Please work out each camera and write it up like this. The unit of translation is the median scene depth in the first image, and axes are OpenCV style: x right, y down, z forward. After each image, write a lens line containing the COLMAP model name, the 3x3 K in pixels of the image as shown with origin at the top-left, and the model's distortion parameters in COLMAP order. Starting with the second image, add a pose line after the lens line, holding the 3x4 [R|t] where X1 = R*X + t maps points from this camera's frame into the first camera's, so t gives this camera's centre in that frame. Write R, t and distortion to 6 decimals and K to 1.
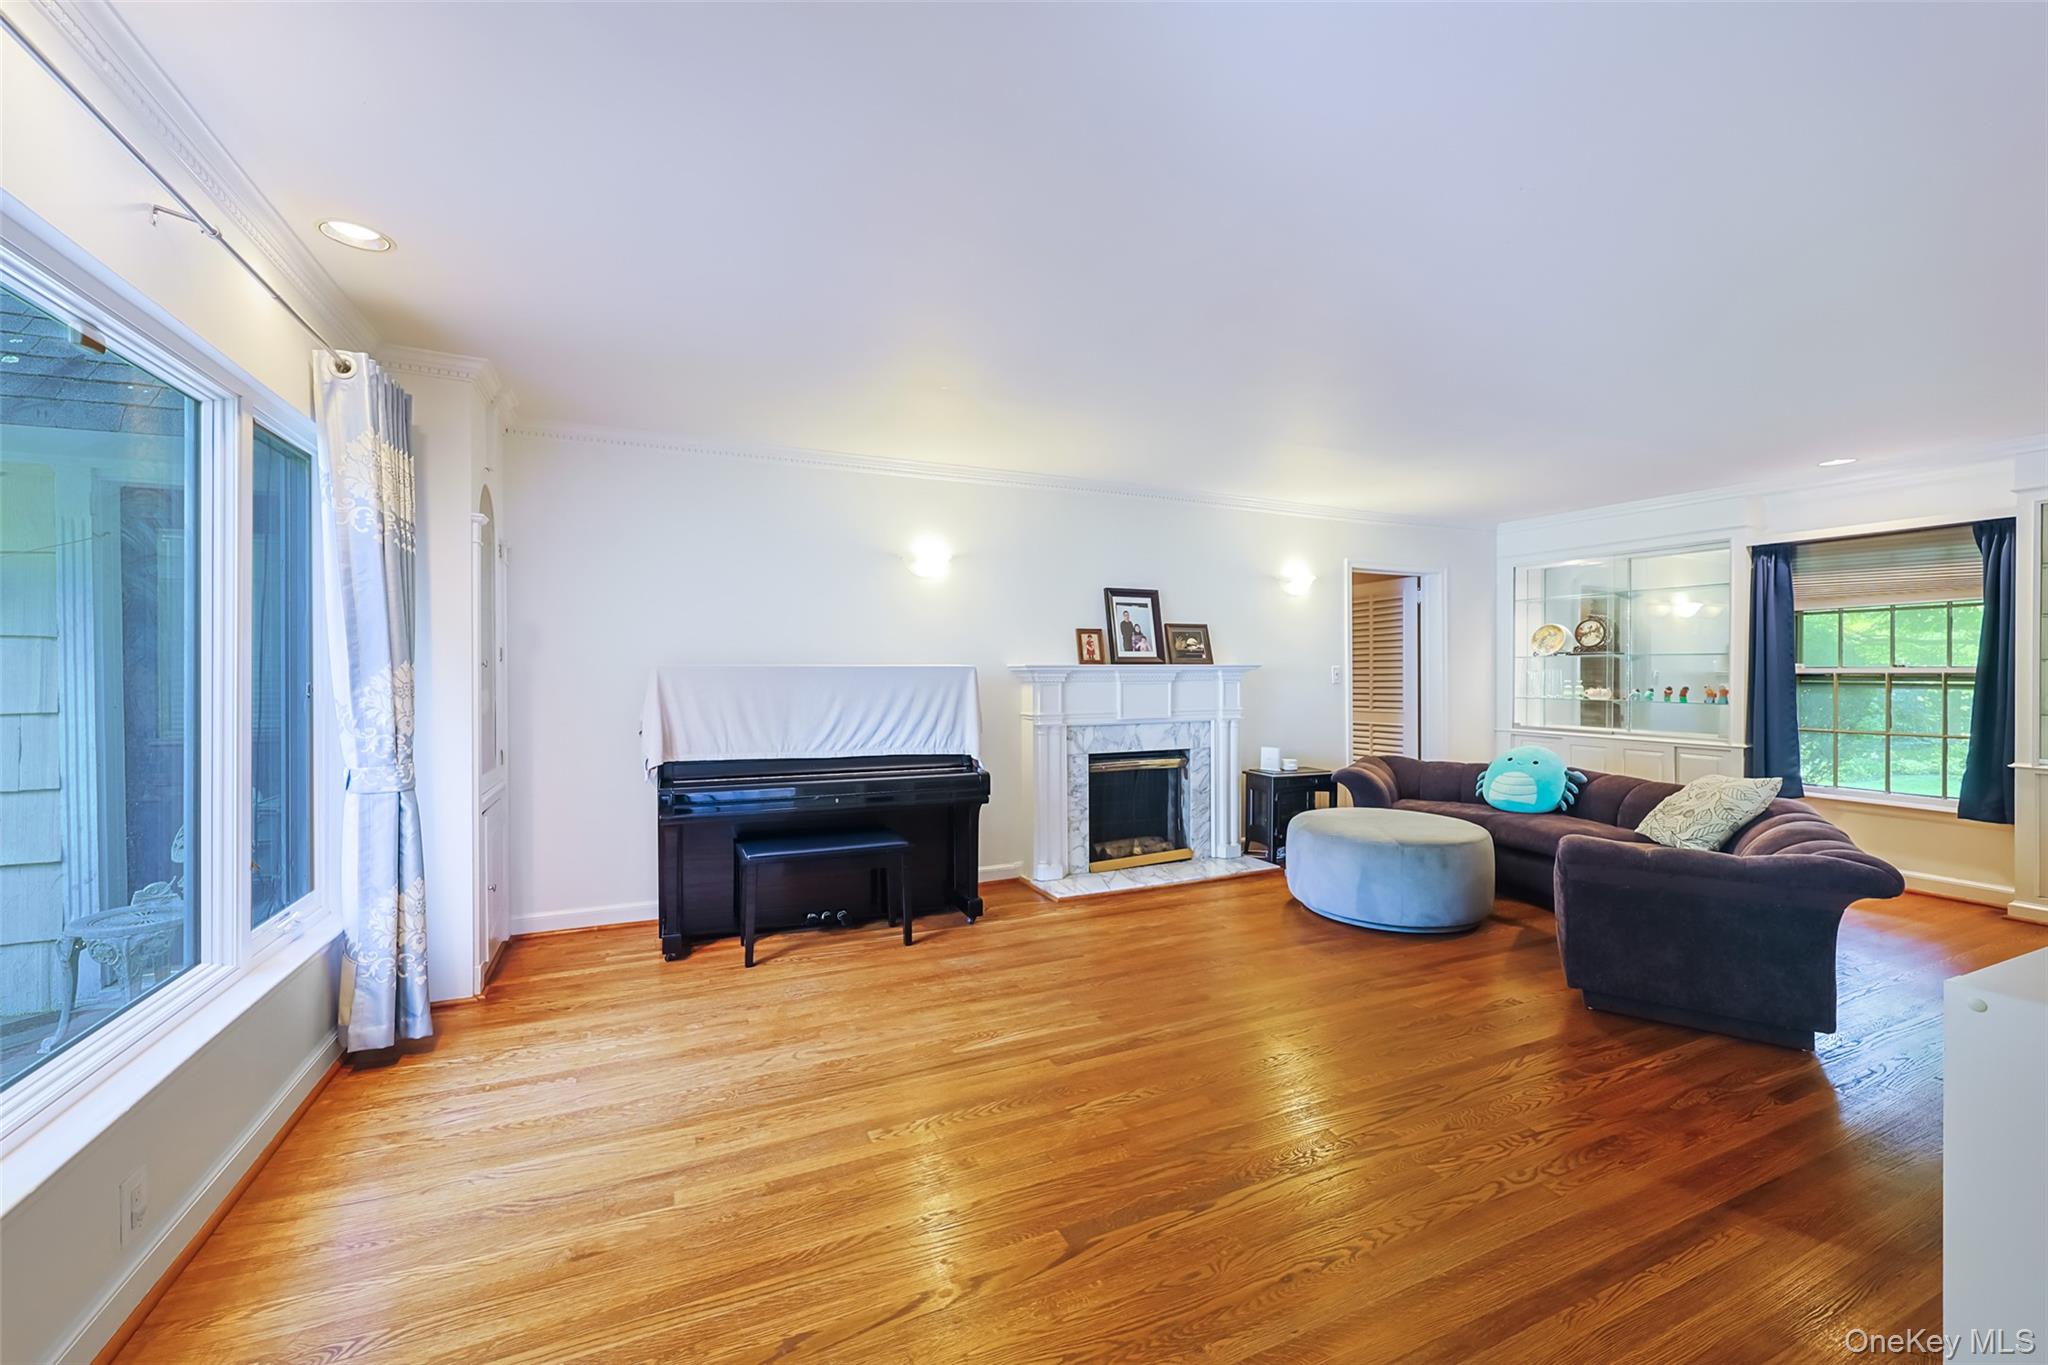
lens RADIAL K [[822.0, 0, 1030.8], [0, 822.0, 669.3], [0, 0, 1]] dist [0.001469, -0.000687]
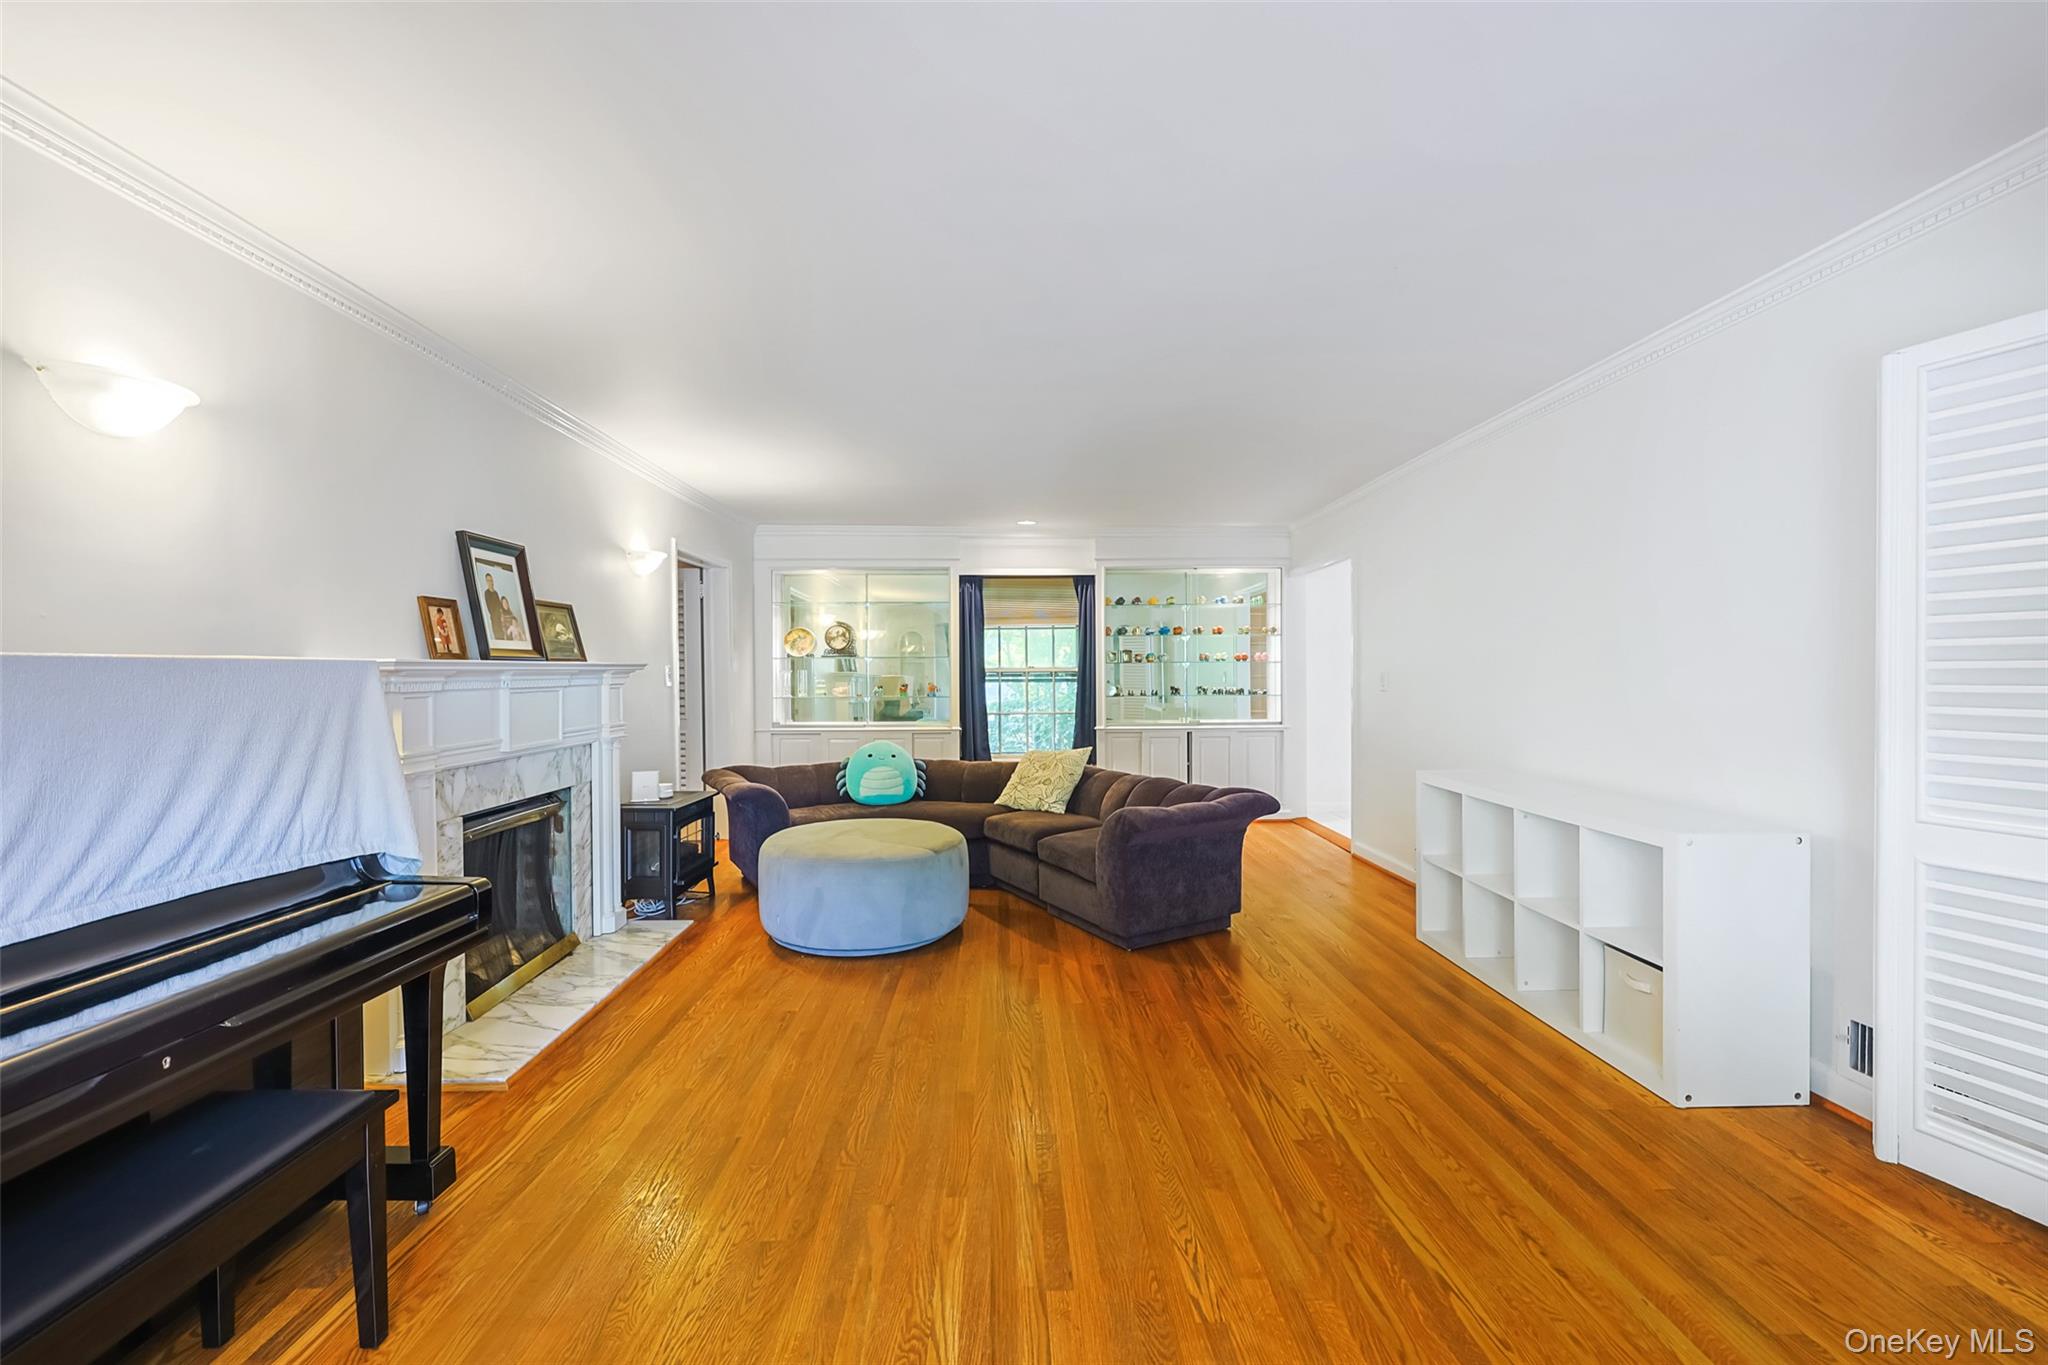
lens RADIAL K [[822.0, 0, 1018.1], [0, 822.0, 677.7], [0, 0, 1]] dist [0.001469, -0.000687]
pose [[0.405837, -0.008987, 0.913901, -0.287213], [0.005095, 0.999958, 0.007570, 0.003790], [-0.913931, 0.001585, 0.405866, 0.401286]]
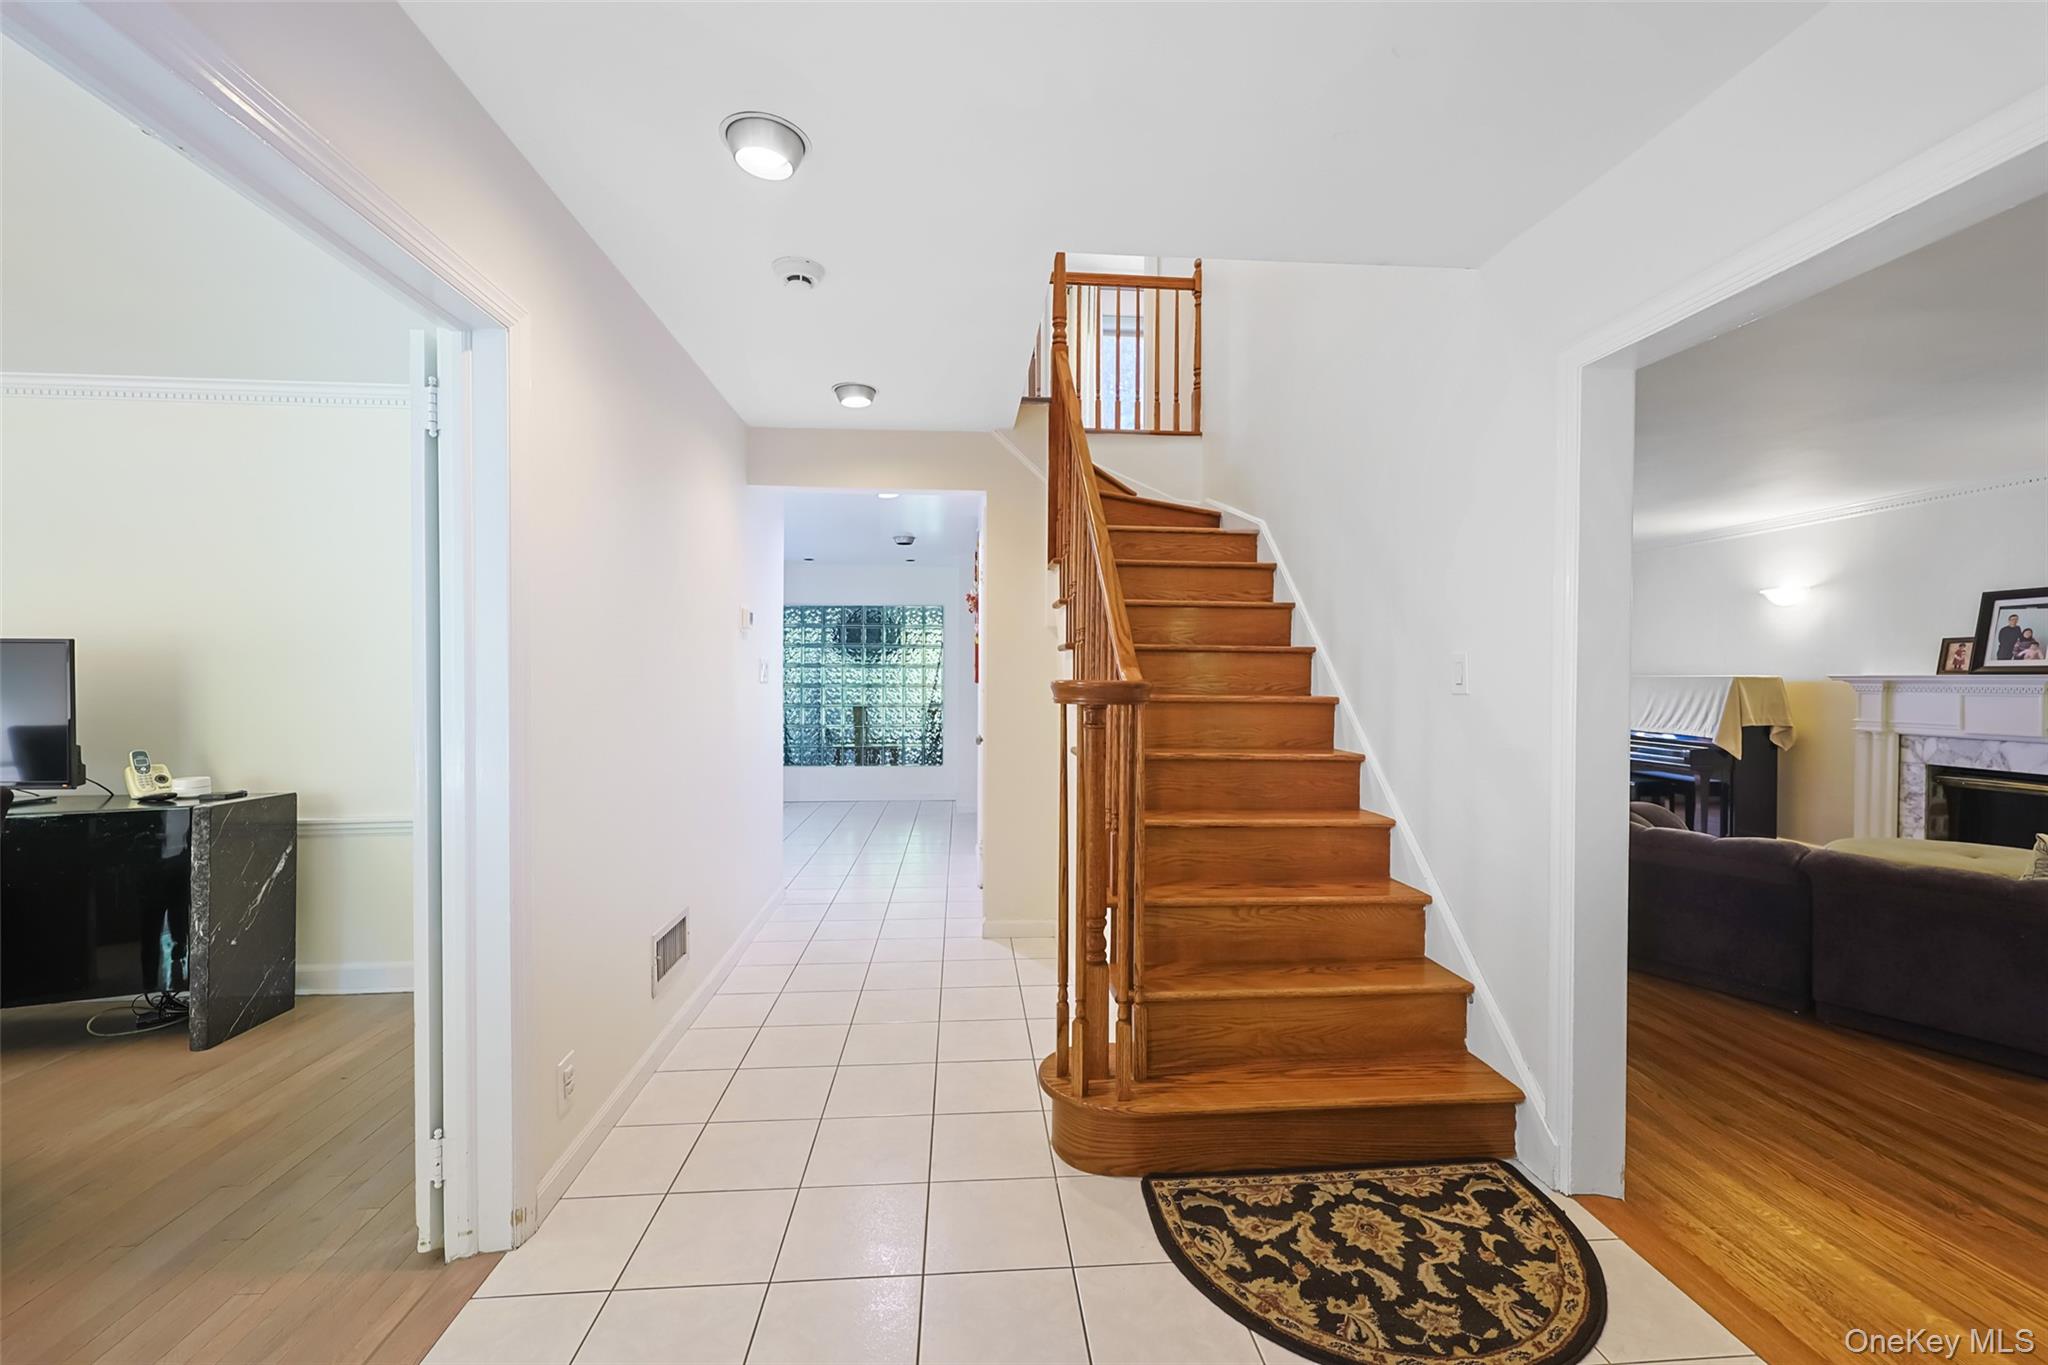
lens RADIAL K [[822.0, 0, 1023.2], [0, 822.0, 678.0], [0, 0, 1]] dist [0.001469, -0.000687]
pose [[-0.343255, 0.000012, -0.939242, 1.347895], [-0.007207, 0.999971, 0.002646, 0.003160], [0.939214, 0.007677, -0.343245, 0.301524]]
